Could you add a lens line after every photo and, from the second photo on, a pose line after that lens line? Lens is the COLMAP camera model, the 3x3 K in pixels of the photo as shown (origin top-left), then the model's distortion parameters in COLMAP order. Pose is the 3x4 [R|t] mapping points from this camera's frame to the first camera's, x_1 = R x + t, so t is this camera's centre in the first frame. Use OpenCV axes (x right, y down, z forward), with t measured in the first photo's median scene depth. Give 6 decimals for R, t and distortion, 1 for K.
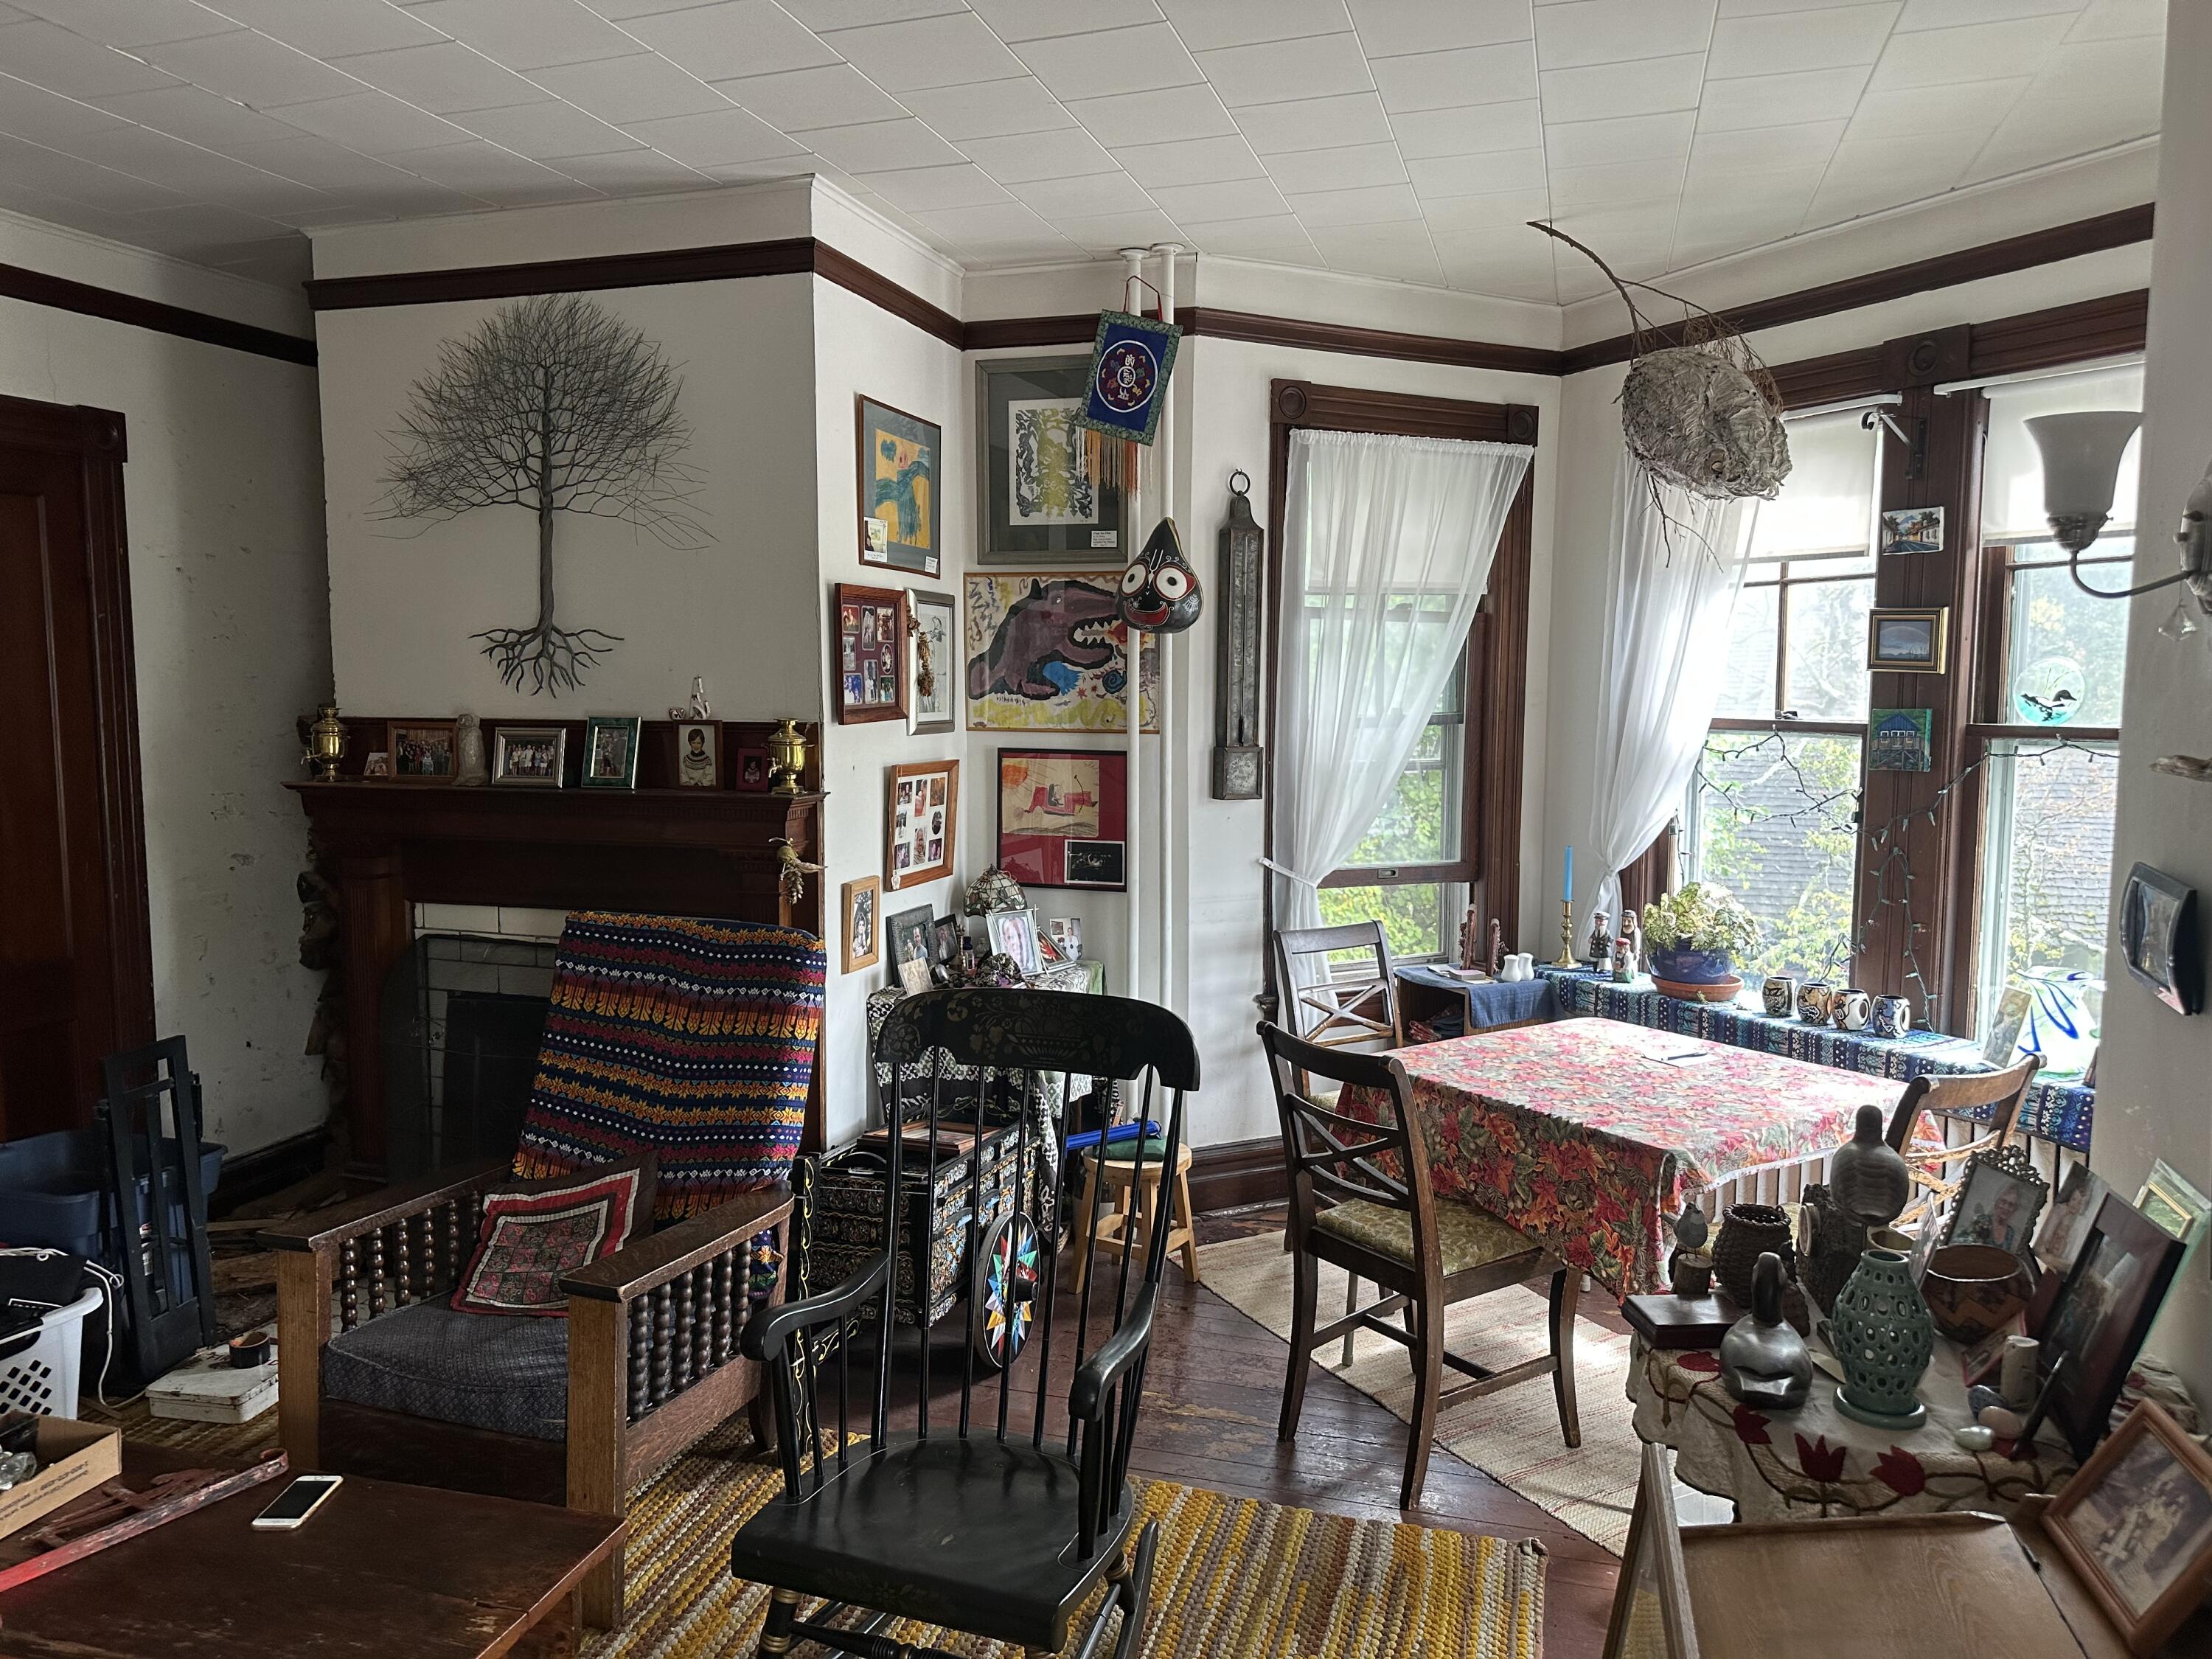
lens RADIAL K [[1565.7, 0, 1106.0], [0, 1565.7, 829.5], [0, 0, 1]] dist [0.125994, -0.179485]
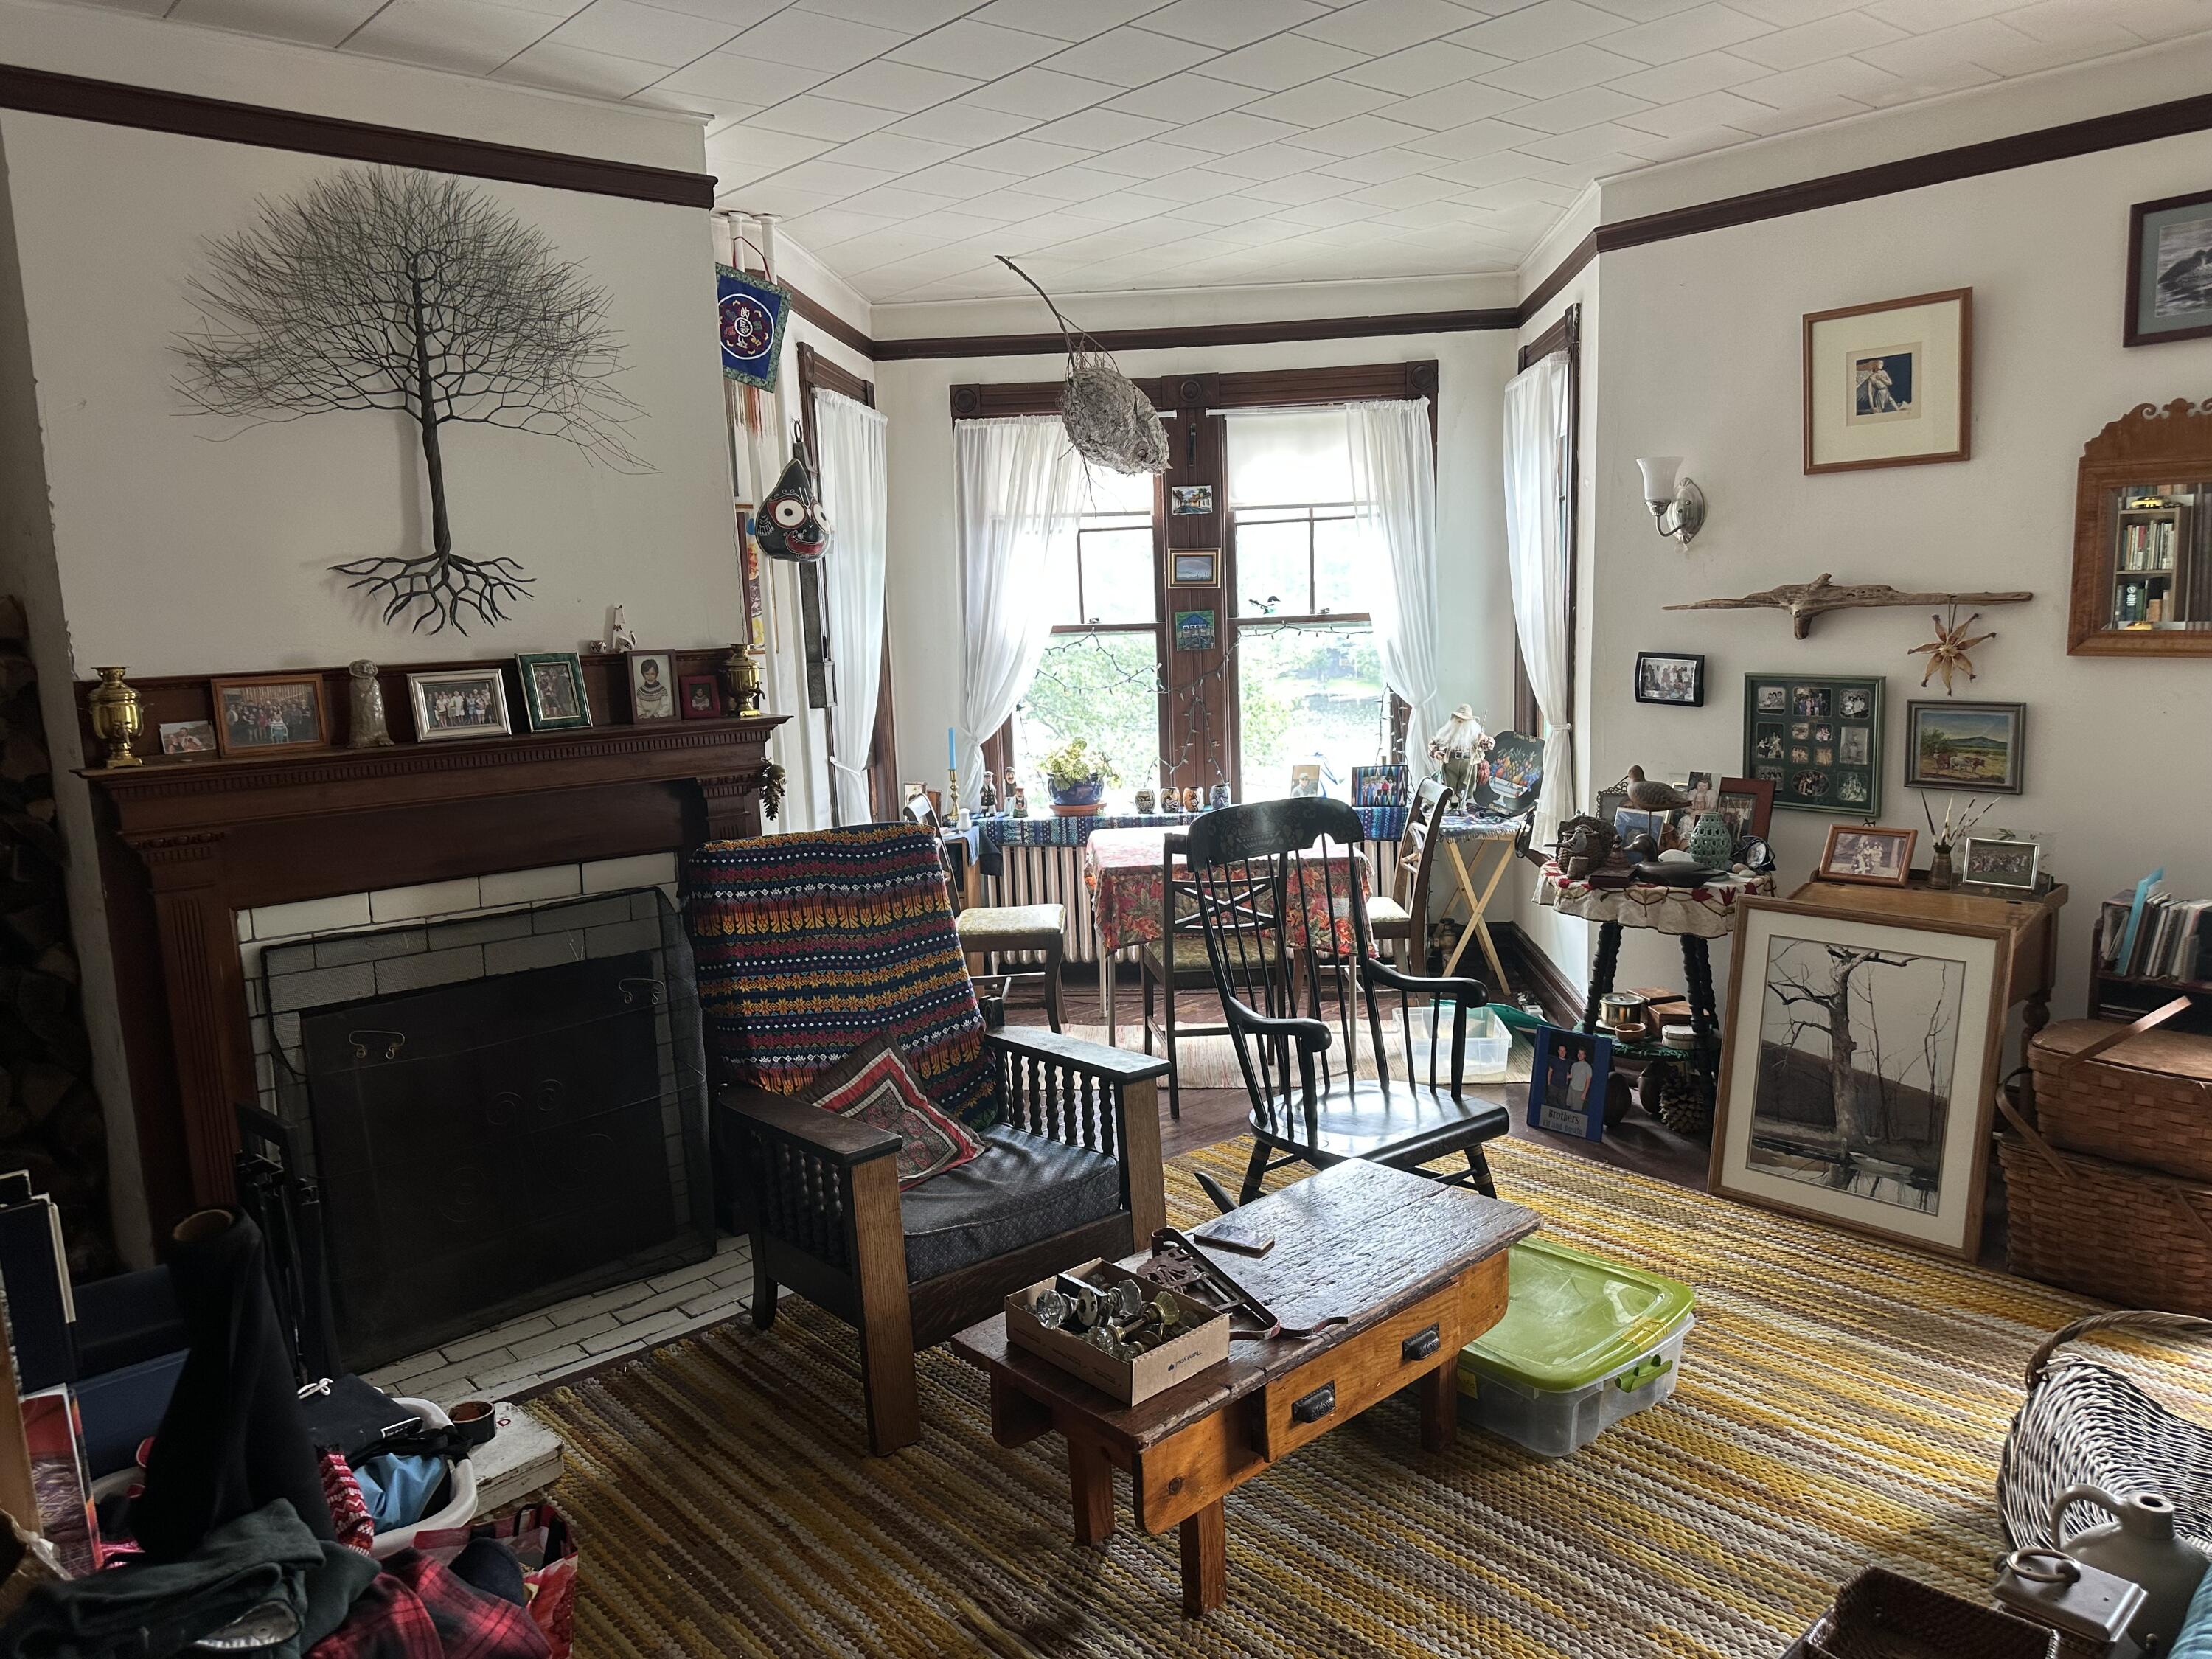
lens RADIAL K [[1599.3, 0, 1106.0], [0, 1599.3, 829.5], [0, 0, 1]] dist [0.195451, -0.368552]
pose [[0.514870, -0.141782, 0.845462, -0.950481], [0.119666, 0.988459, 0.092888, -0.018541], [-0.848875, 0.053347, 0.525895, 0.229818]]
